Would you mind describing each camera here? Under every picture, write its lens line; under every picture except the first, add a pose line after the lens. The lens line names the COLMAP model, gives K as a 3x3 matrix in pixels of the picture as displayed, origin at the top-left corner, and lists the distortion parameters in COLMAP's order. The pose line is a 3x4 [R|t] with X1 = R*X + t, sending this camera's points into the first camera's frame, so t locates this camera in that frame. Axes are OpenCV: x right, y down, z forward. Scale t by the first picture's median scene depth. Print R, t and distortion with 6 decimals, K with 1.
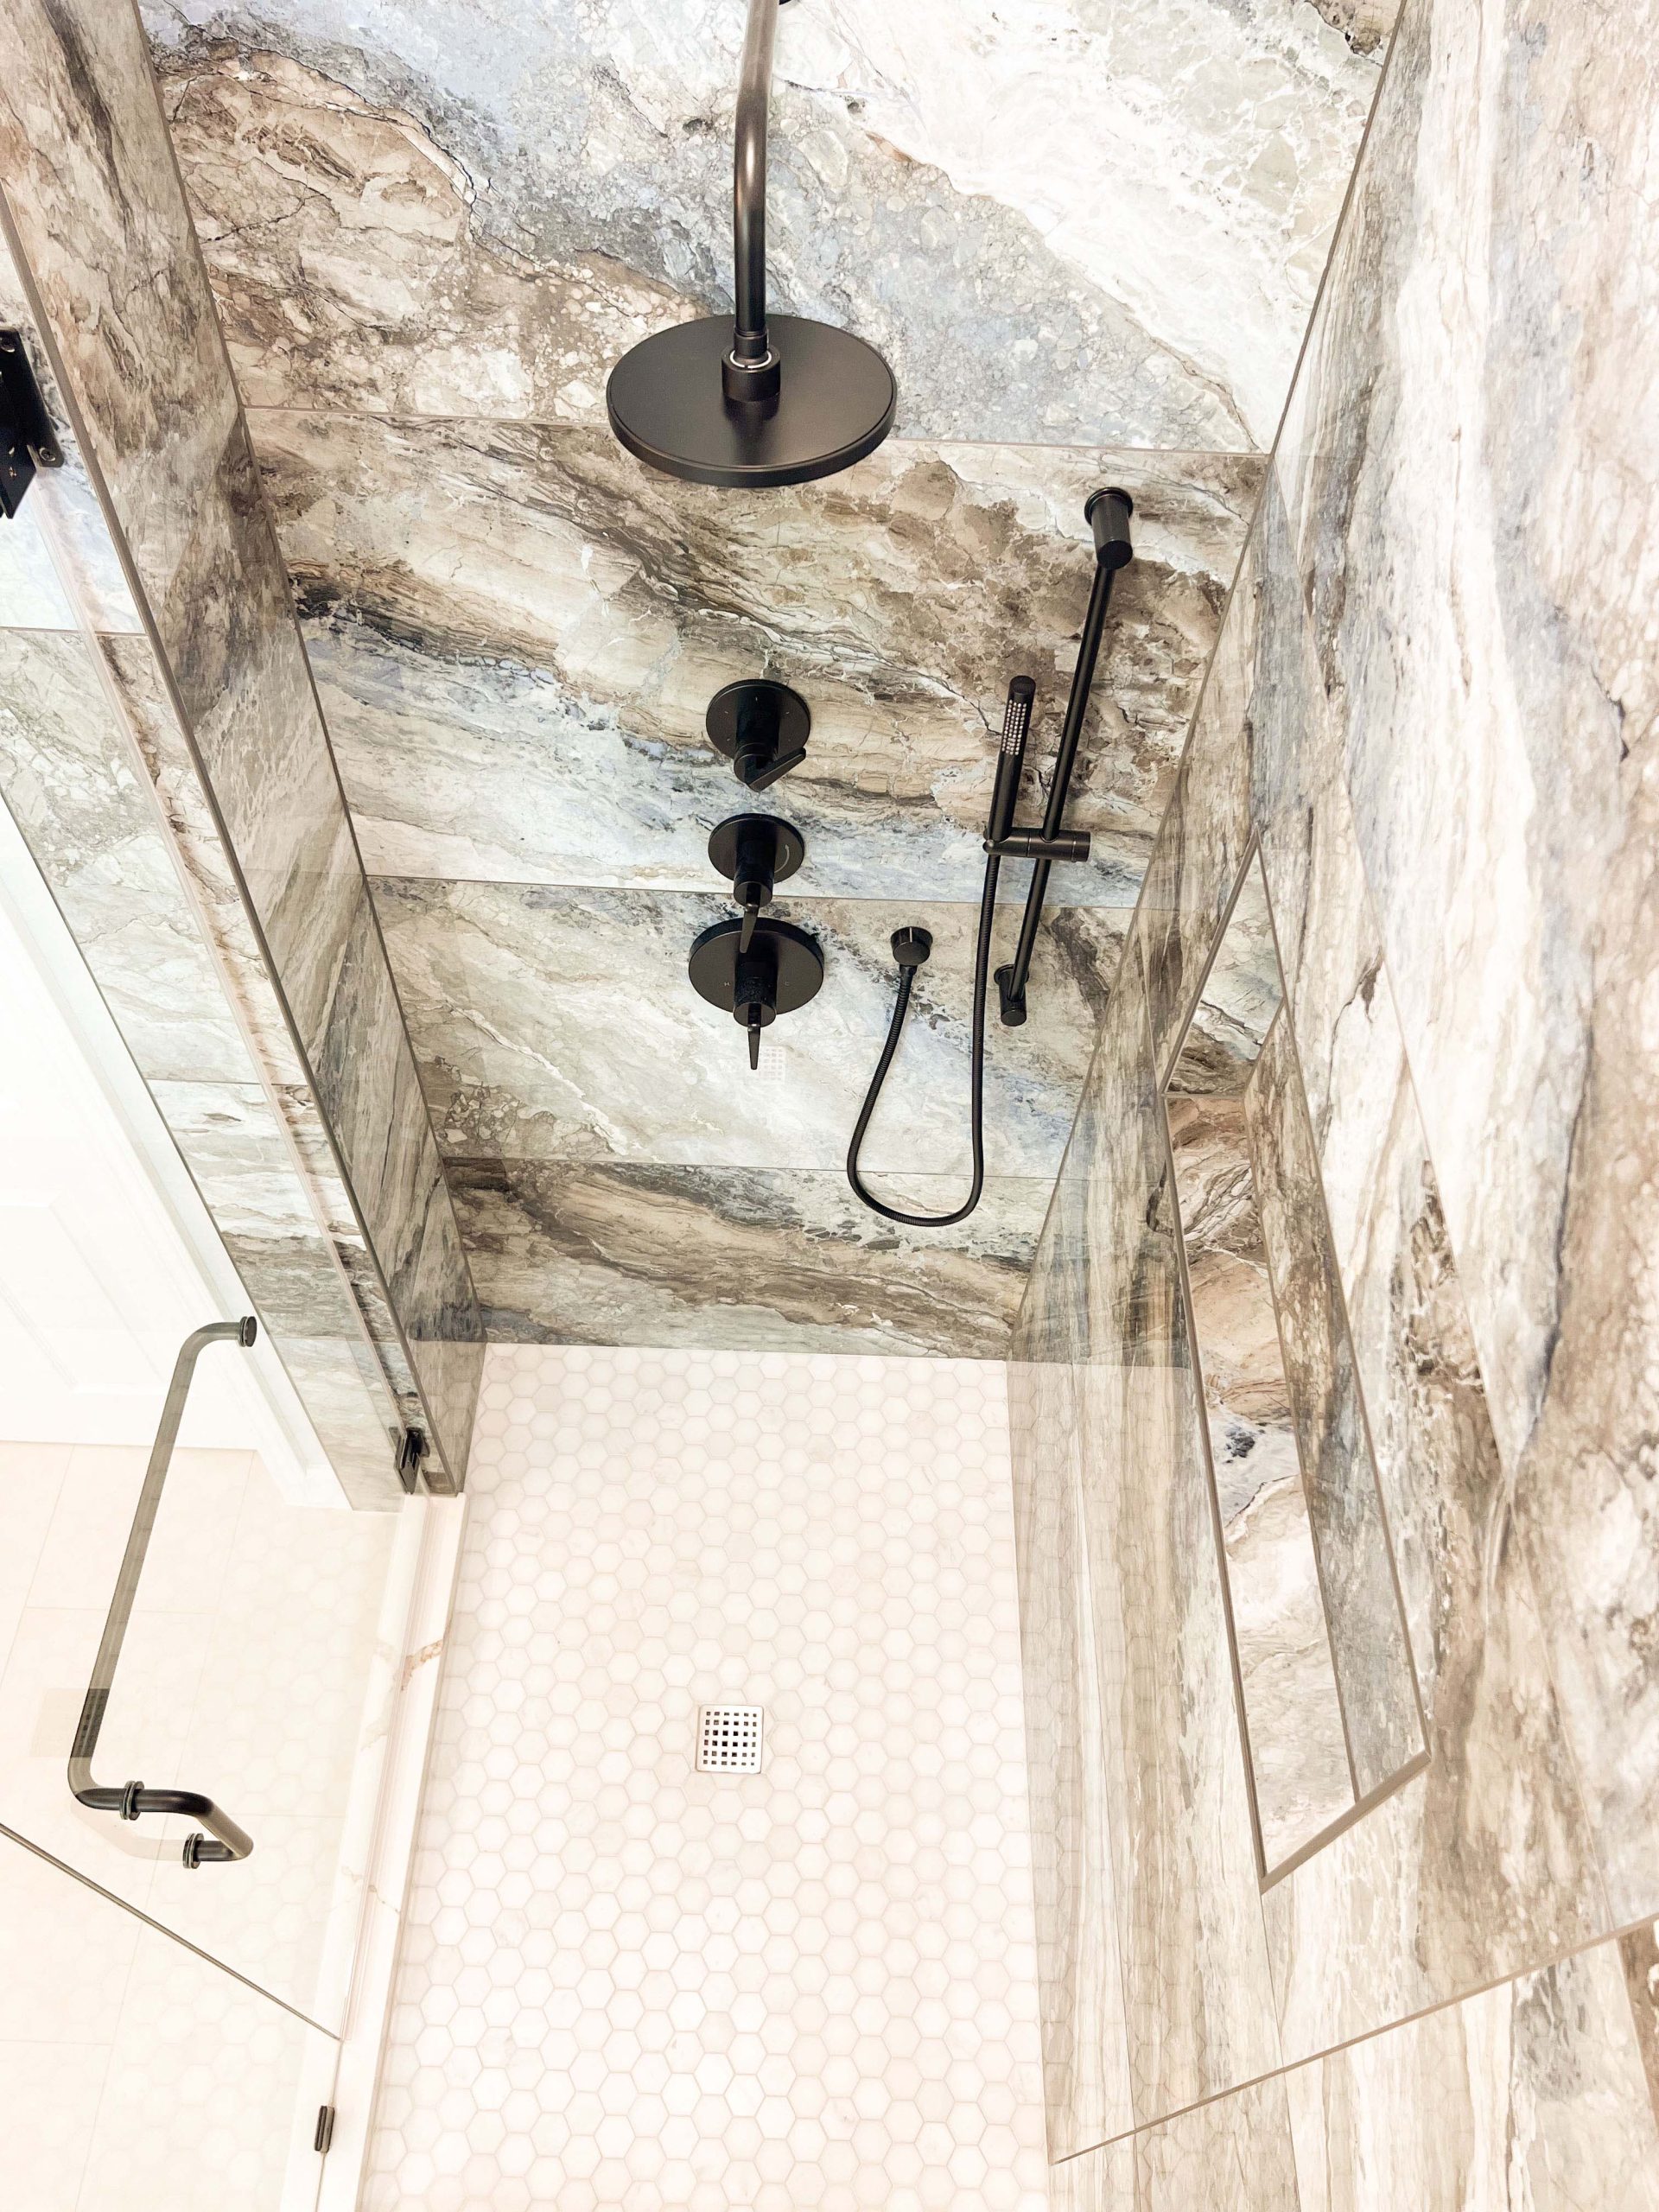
lens RADIAL K [[1626.3, 0, 825.7], [0, 1626.3, 1104.9], [0, 0, 1]] dist [0.002376, -0.004215]
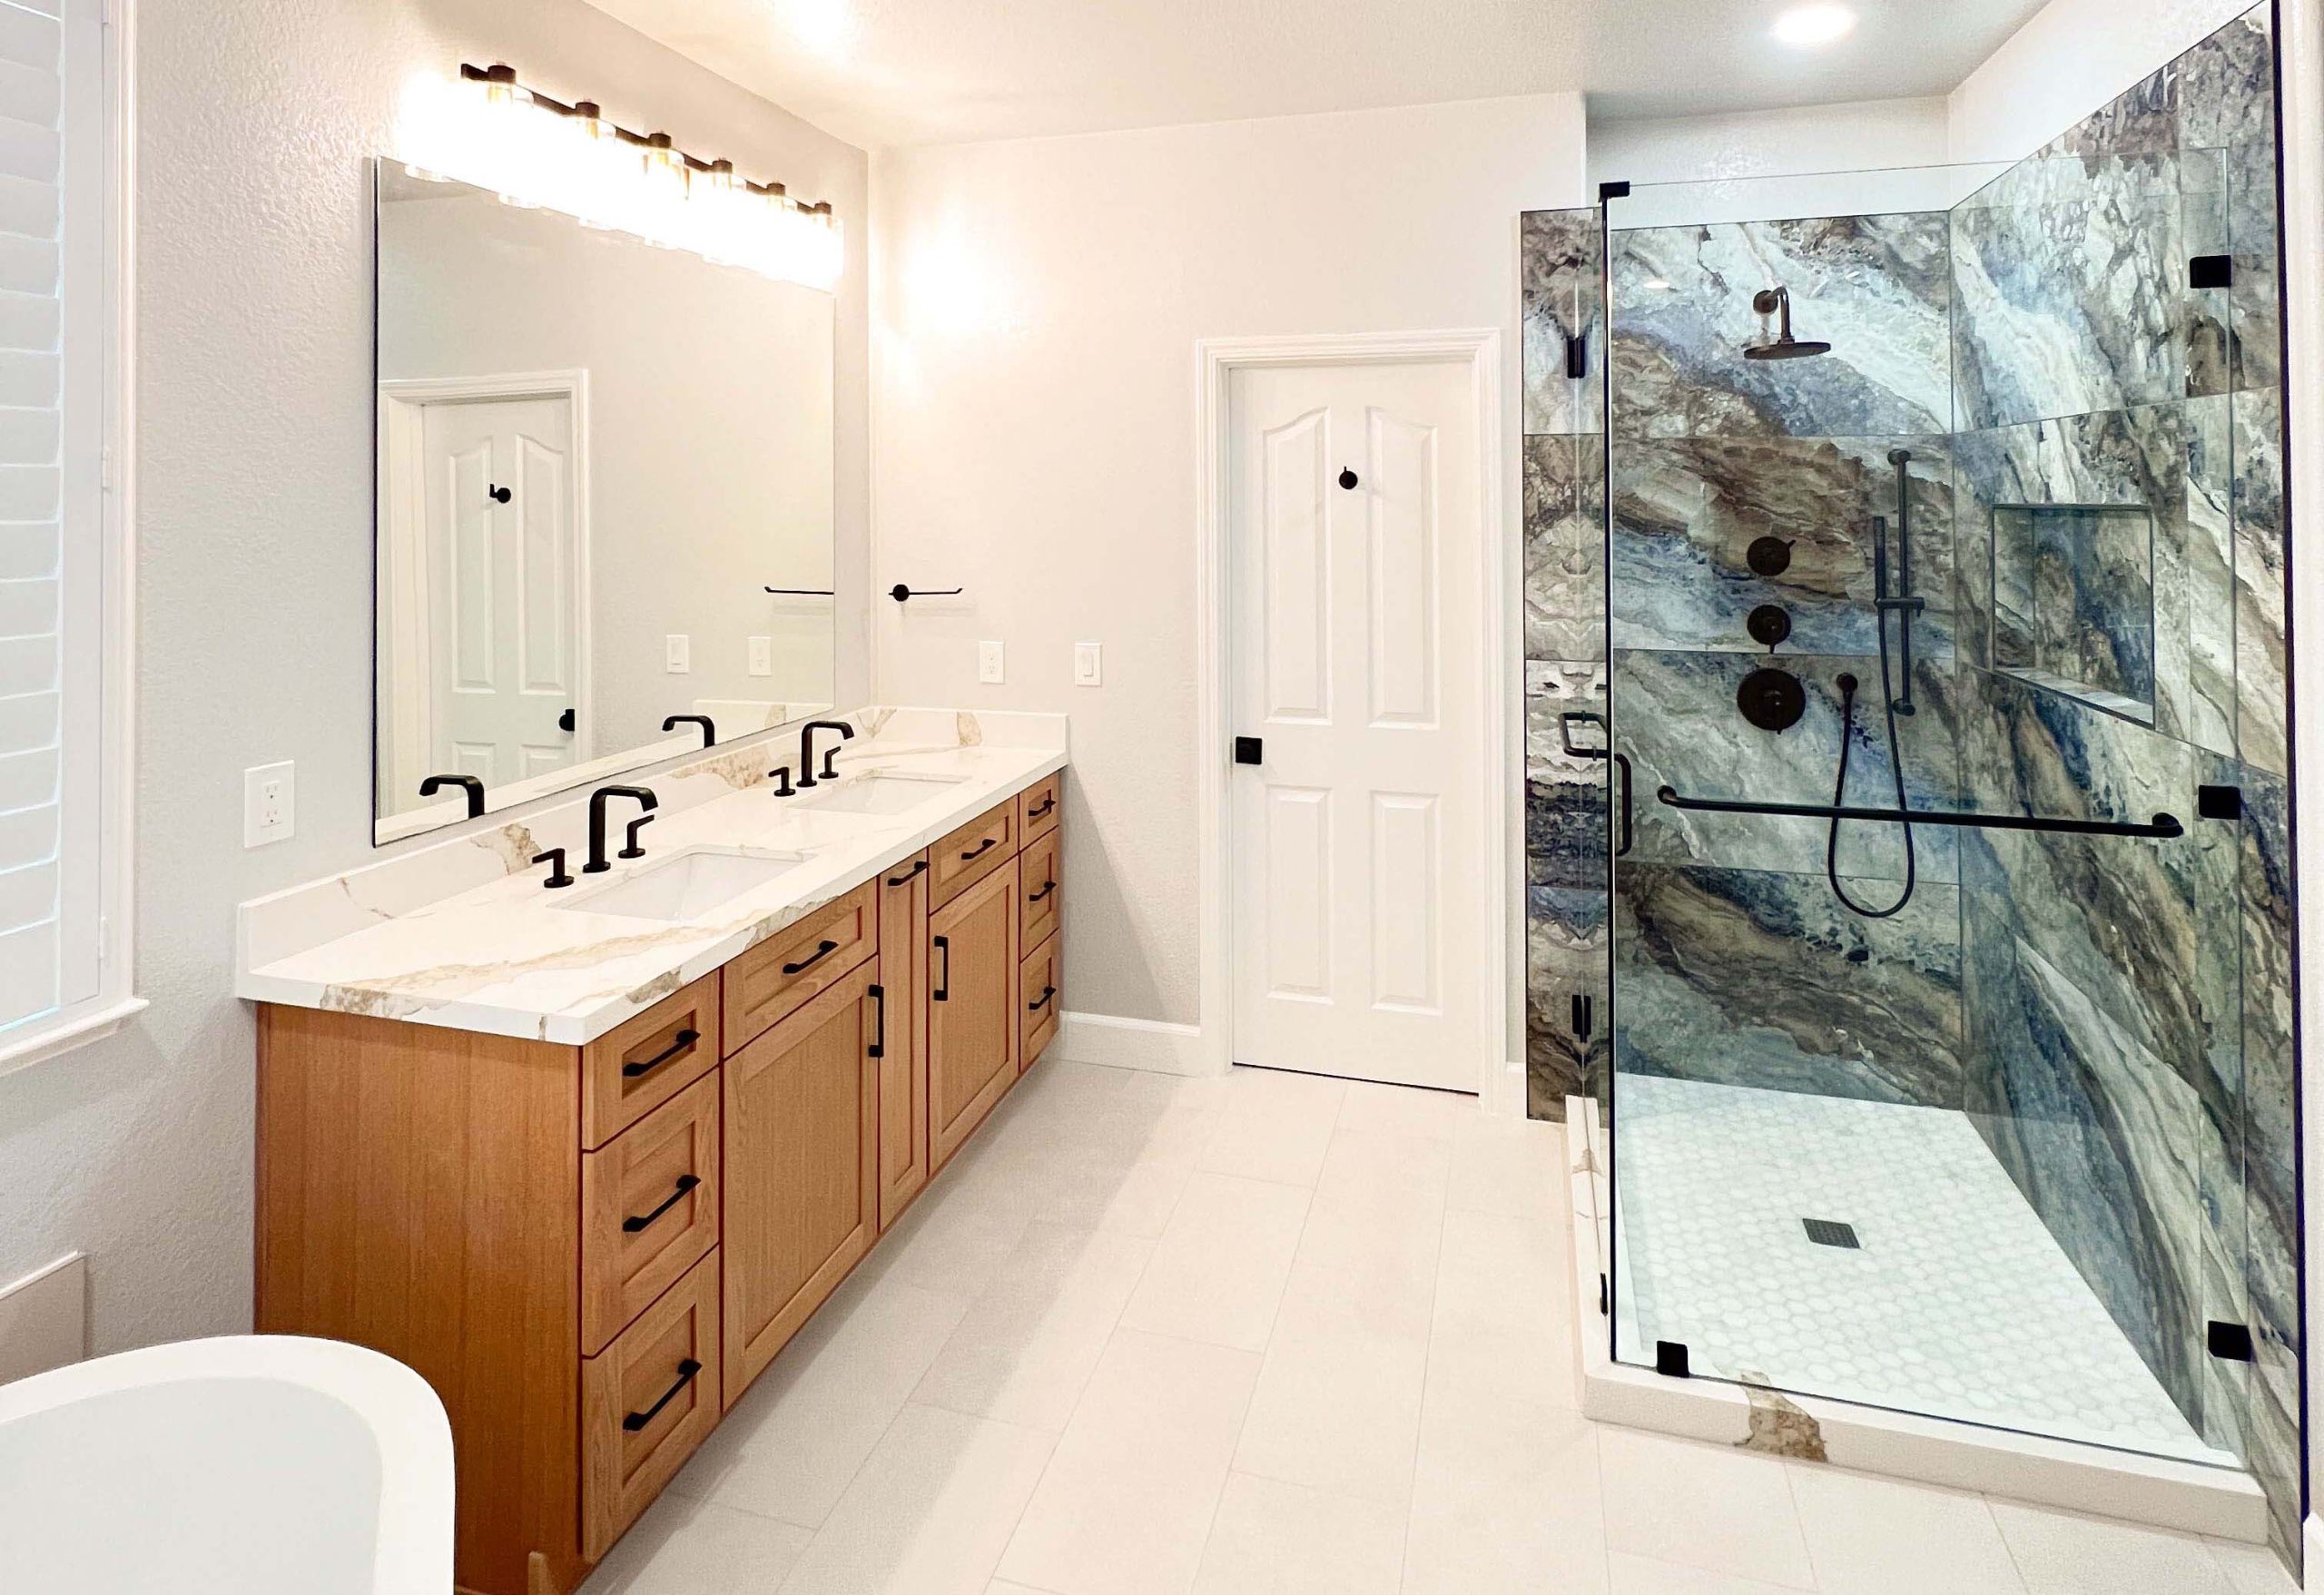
lens RADIAL K [[1246.6, 0, 1168.5], [0, 1246.6, 475.9], [0, 0, 1]] dist [-0.002257, -0.000440]
pose [[0.965976, -0.051704, -0.253413, -0.407053], [-0.181545, 0.562309, -0.806753, 1.317490], [0.184208, 0.825309, 0.533790, -0.315421]]
